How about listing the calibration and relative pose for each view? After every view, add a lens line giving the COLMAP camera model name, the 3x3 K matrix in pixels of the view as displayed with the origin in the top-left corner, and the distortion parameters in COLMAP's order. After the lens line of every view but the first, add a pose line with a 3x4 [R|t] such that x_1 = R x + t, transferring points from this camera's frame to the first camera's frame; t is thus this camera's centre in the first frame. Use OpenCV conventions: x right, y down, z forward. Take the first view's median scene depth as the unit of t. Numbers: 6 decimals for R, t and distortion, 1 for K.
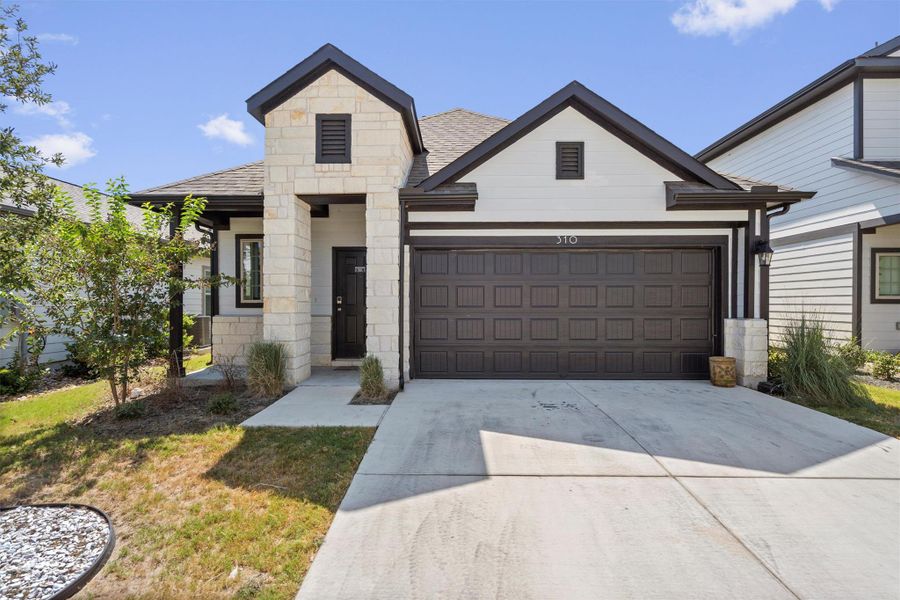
lens RADIAL K [[455.1, 0, 449.1], [0, 455.1, 302.5], [0, 0, 1]] dist [0.001081, 0.000667]
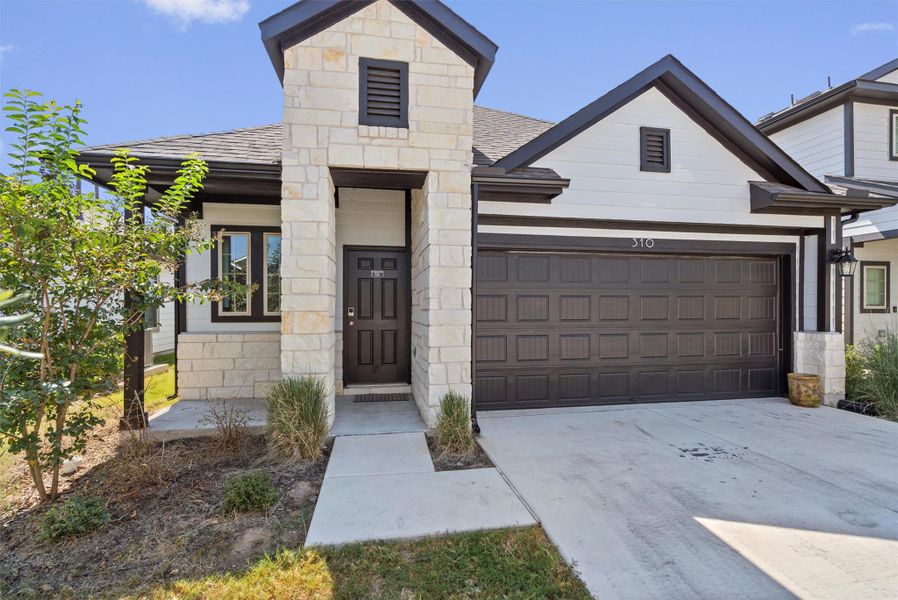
lens RADIAL K [[410.4, 0, 448.2], [0, 410.4, 305.6], [0, 0, 1]] dist [-0.002390, 0.000096]
pose [[0.981632, -0.000250, 0.190783, -0.266236], [0.000721, 0.999997, -0.002397, -0.017632], [-0.190782, 0.002490, 0.981629, 0.322103]]
